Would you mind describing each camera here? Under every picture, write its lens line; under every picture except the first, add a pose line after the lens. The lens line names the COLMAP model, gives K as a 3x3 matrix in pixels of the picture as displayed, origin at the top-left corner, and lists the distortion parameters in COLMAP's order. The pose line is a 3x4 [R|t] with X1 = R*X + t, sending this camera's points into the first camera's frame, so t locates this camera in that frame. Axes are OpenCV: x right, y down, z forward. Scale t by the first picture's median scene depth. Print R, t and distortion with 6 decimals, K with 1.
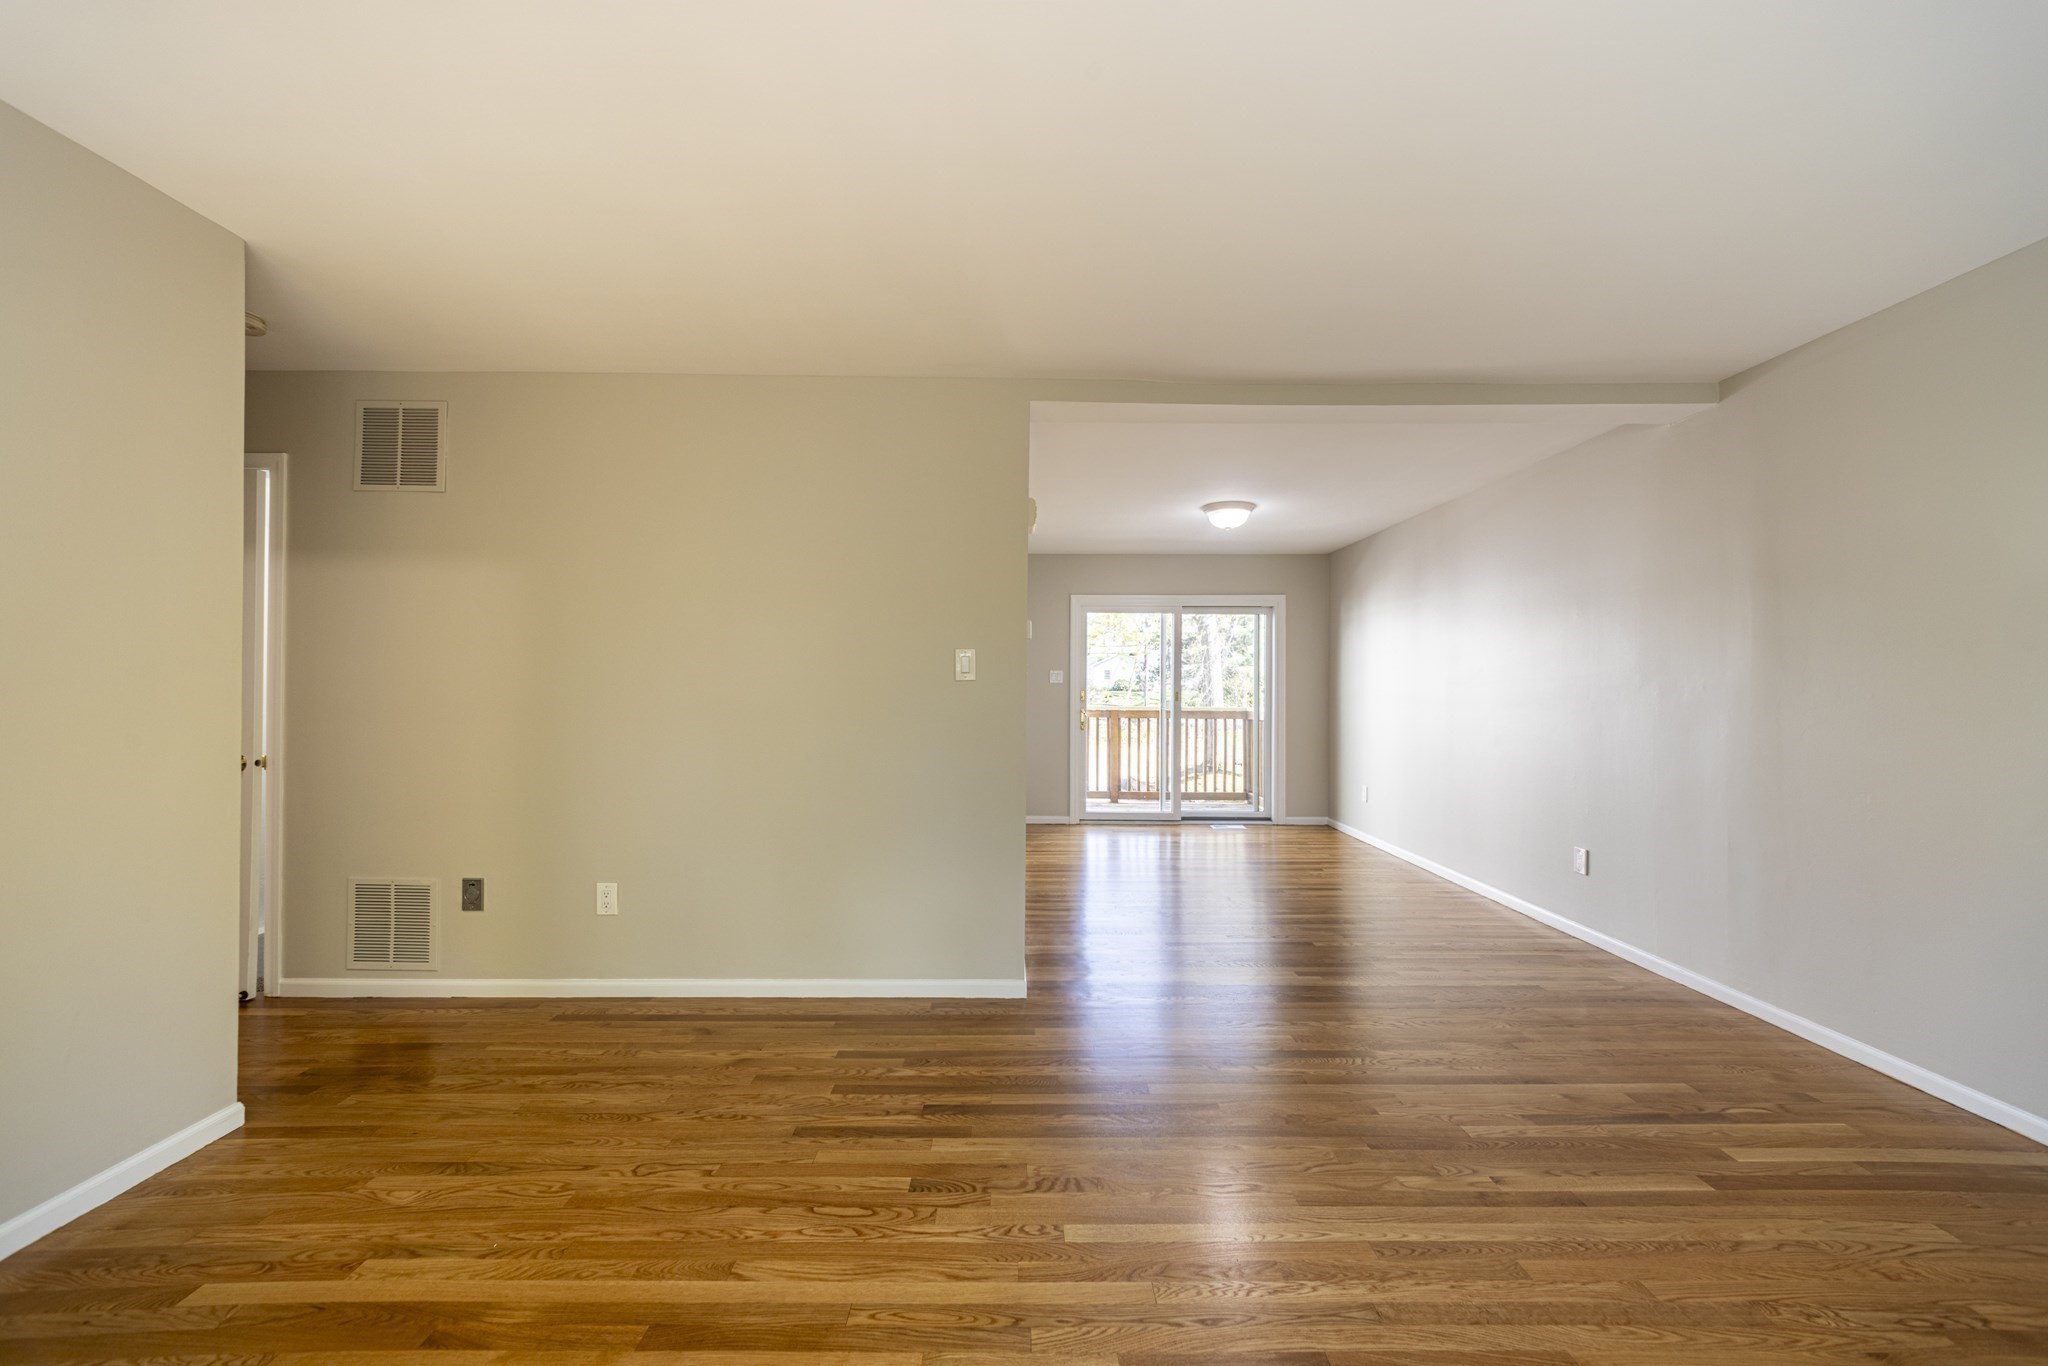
lens RADIAL K [[783.9, 0, 1022.3], [0, 783.9, 727.4], [0, 0, 1]] dist [-0.001904, -0.000449]
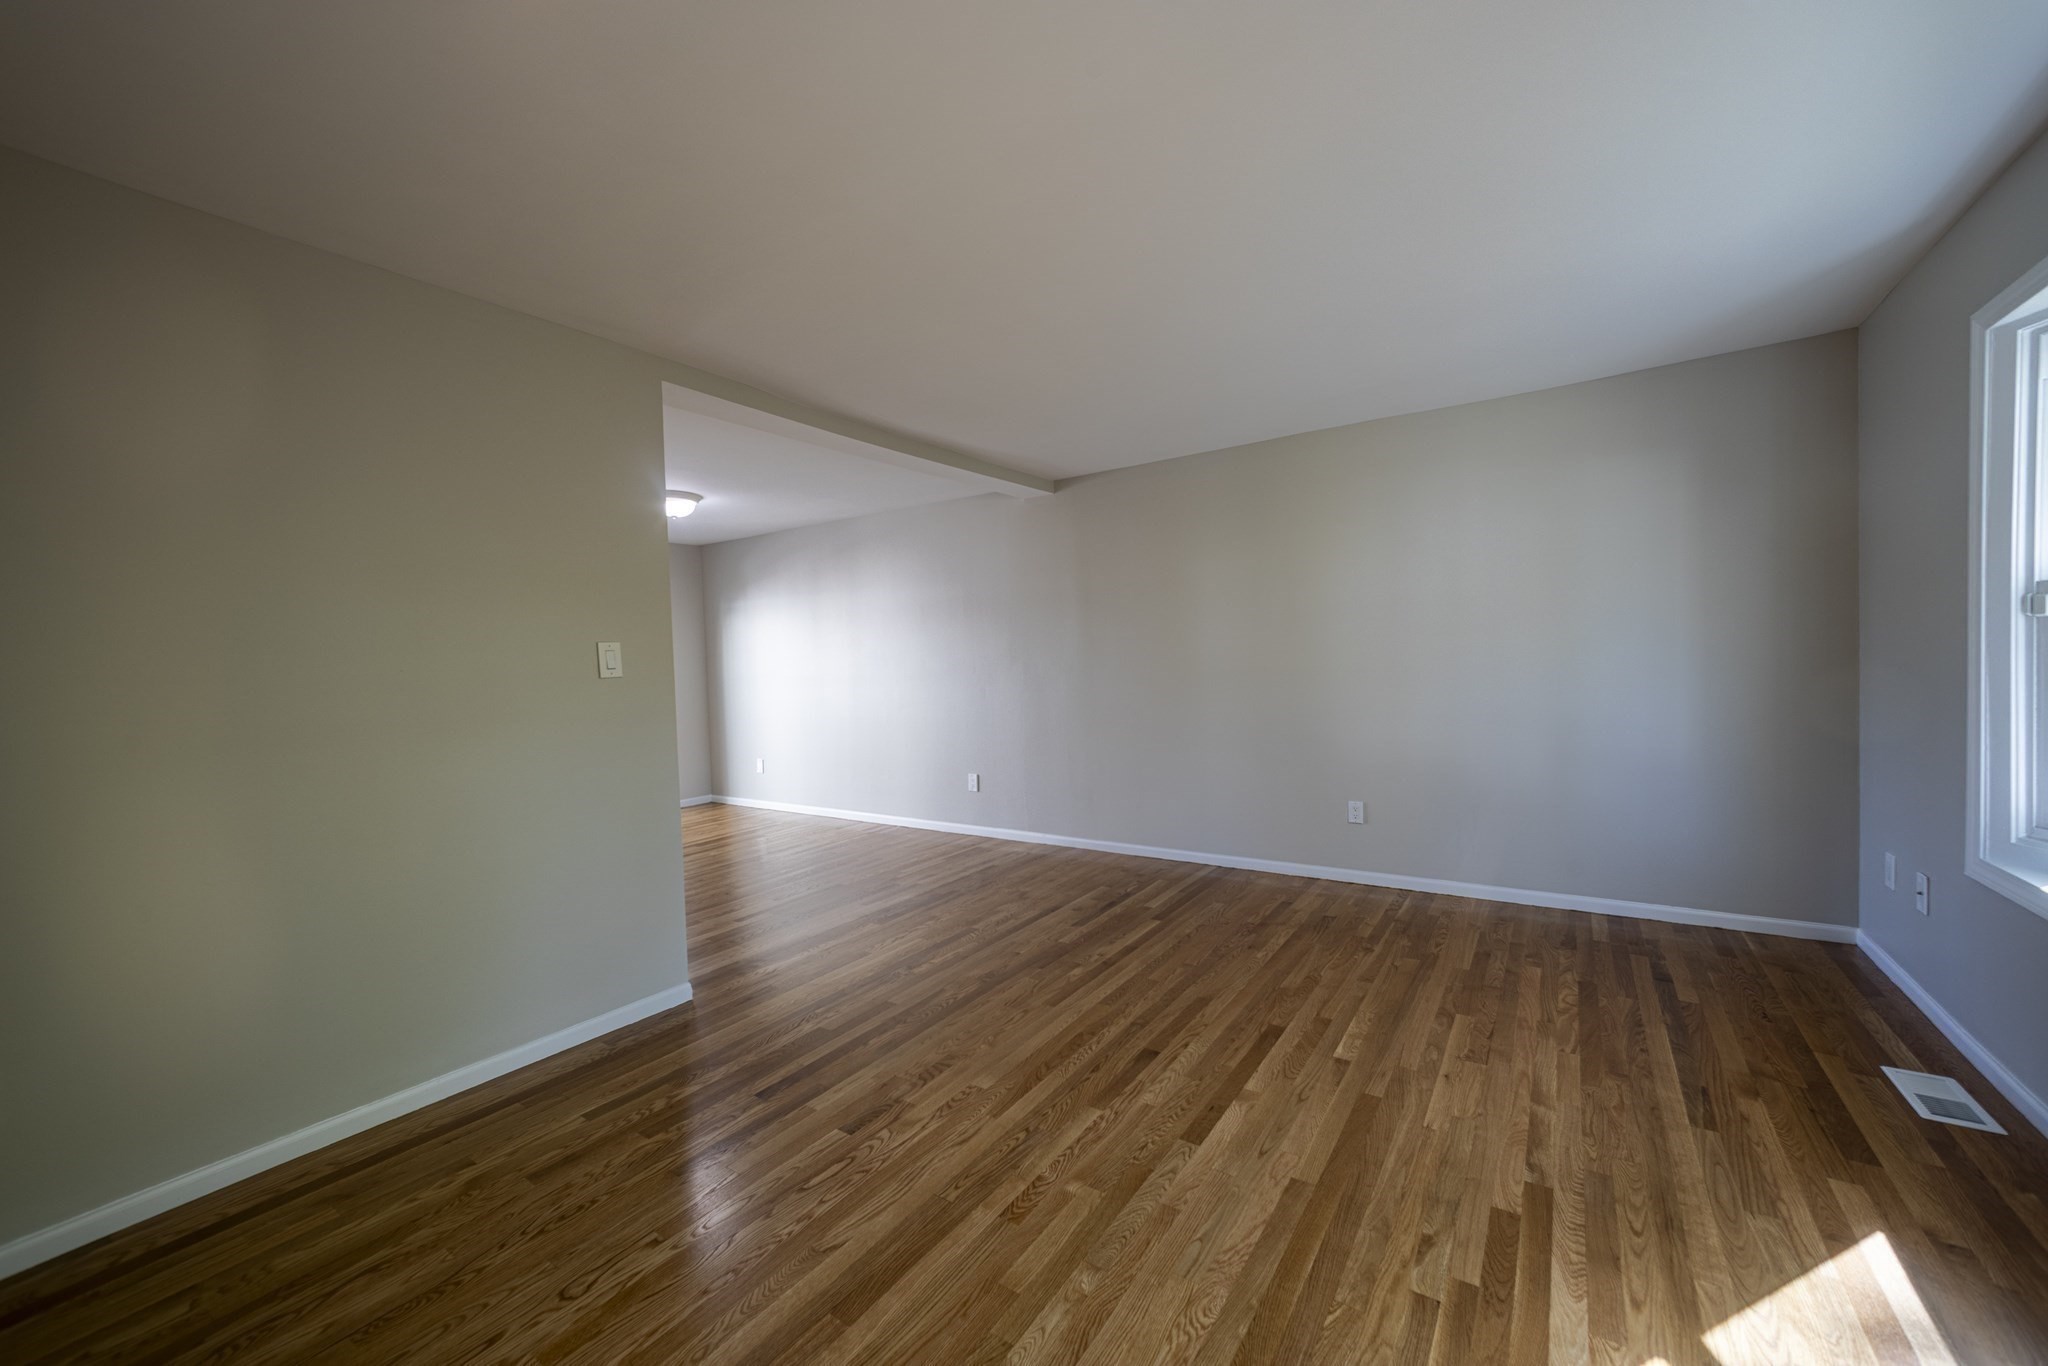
lens RADIAL K [[809.0, 0, 1019.0], [0, 809.0, 692.7], [0, 0, 1]] dist [-0.003118, -0.000564]
pose [[0.572521, -0.061887, 0.817551, -0.616531], [0.083317, 0.996377, 0.017078, -0.014092], [-0.815646, 0.058338, 0.575602, 0.086640]]
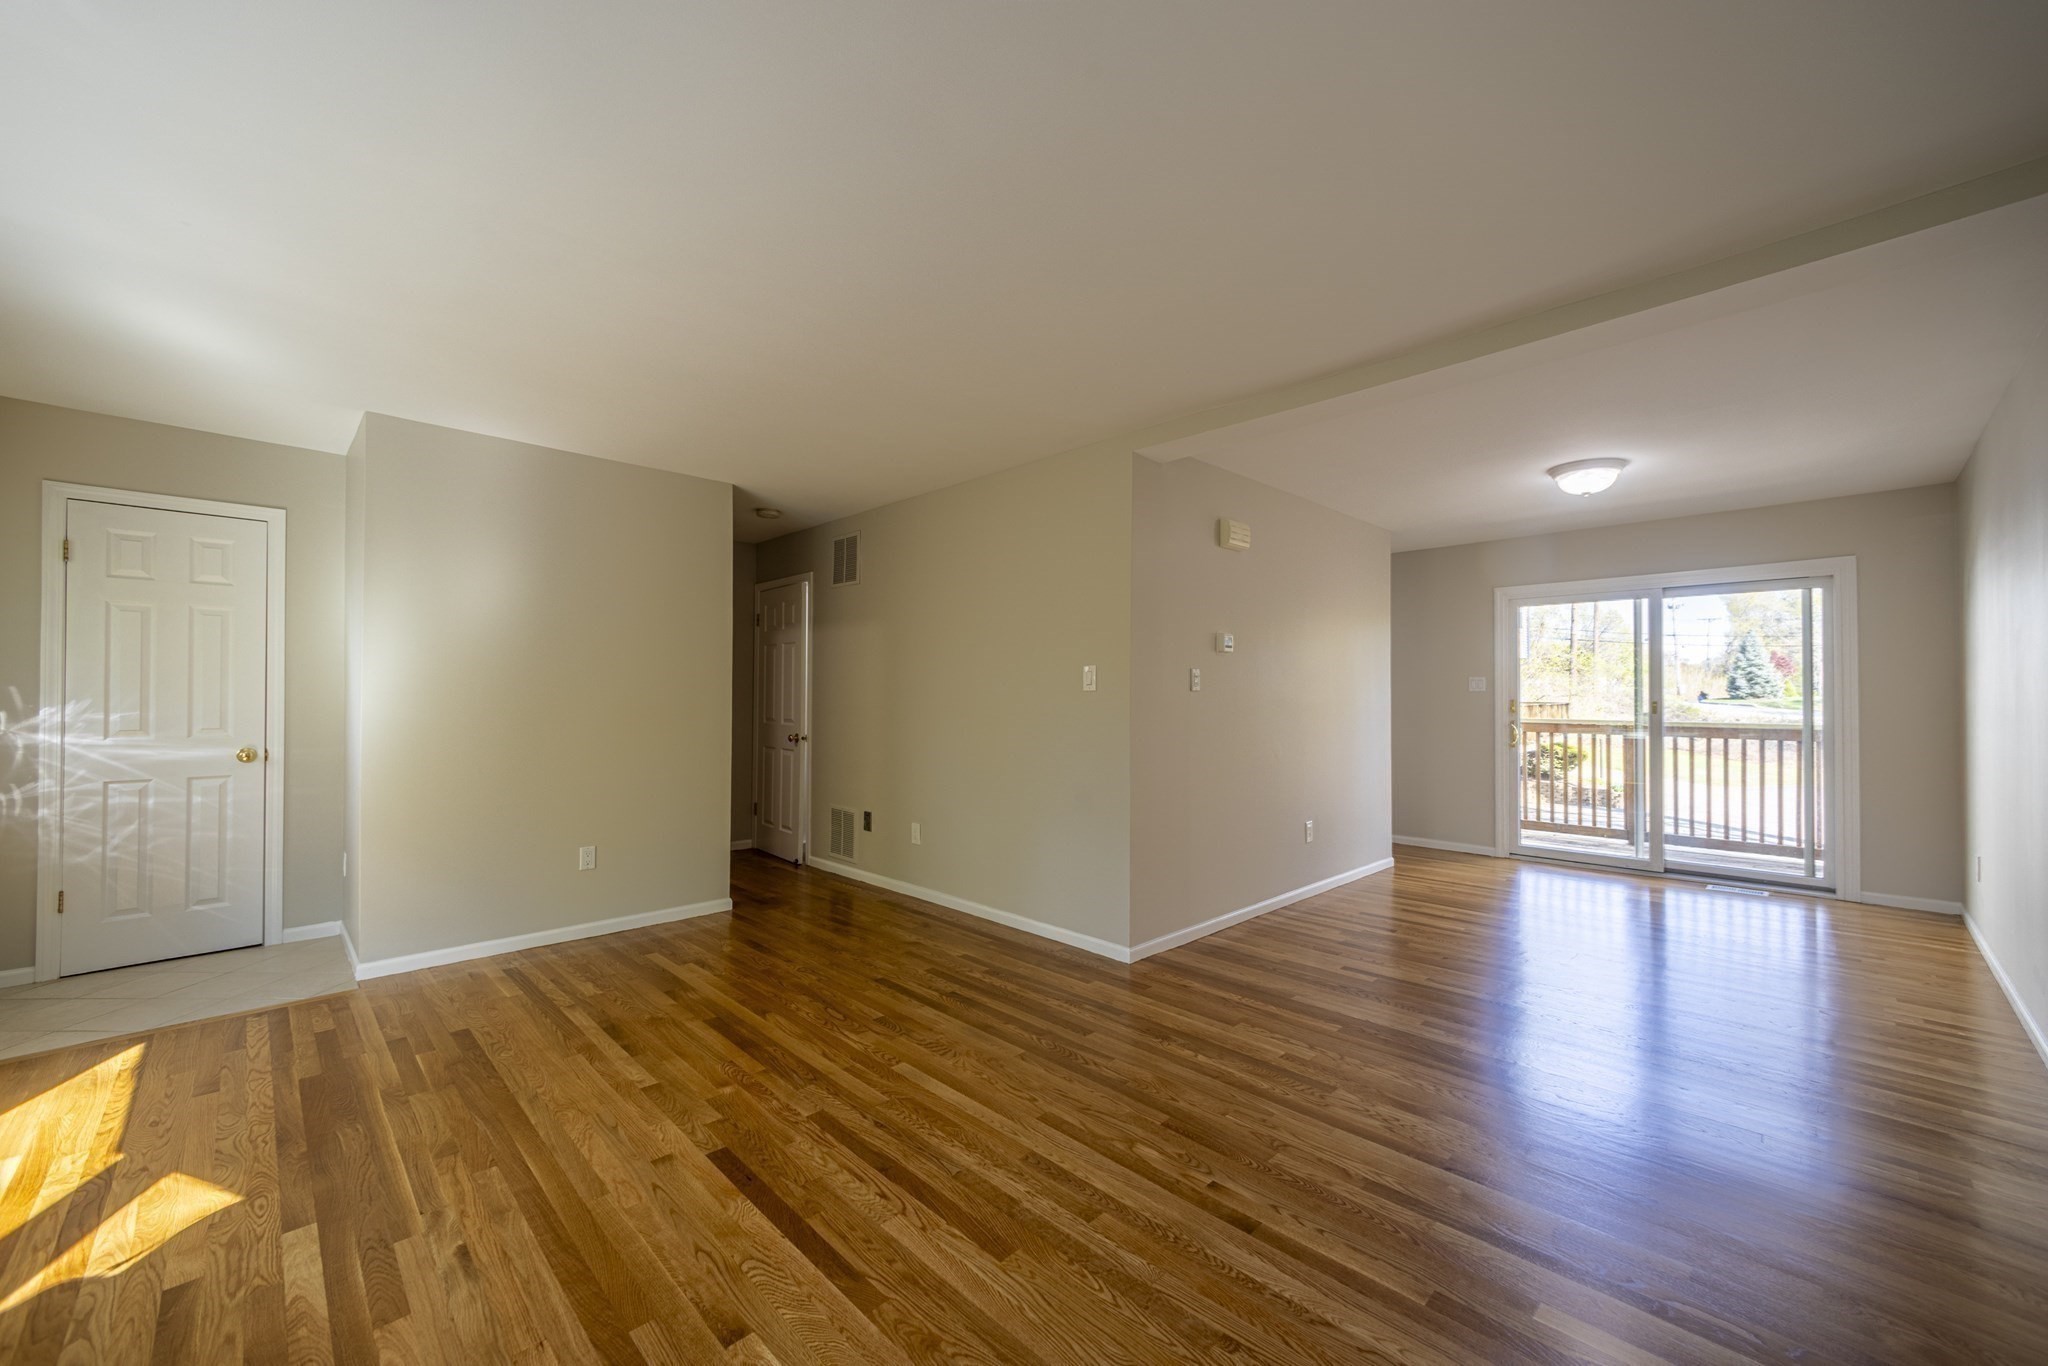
lens RADIAL K [[795.7, 0, 1031.9], [0, 795.7, 716.9], [0, 0, 1]] dist [-0.001230, -0.000425]
pose [[0.694594, 0.013396, -0.719277, 0.816349], [-0.036147, 0.999214, -0.016297, 0.010572], [0.718493, 0.037320, 0.694532, 0.084146]]
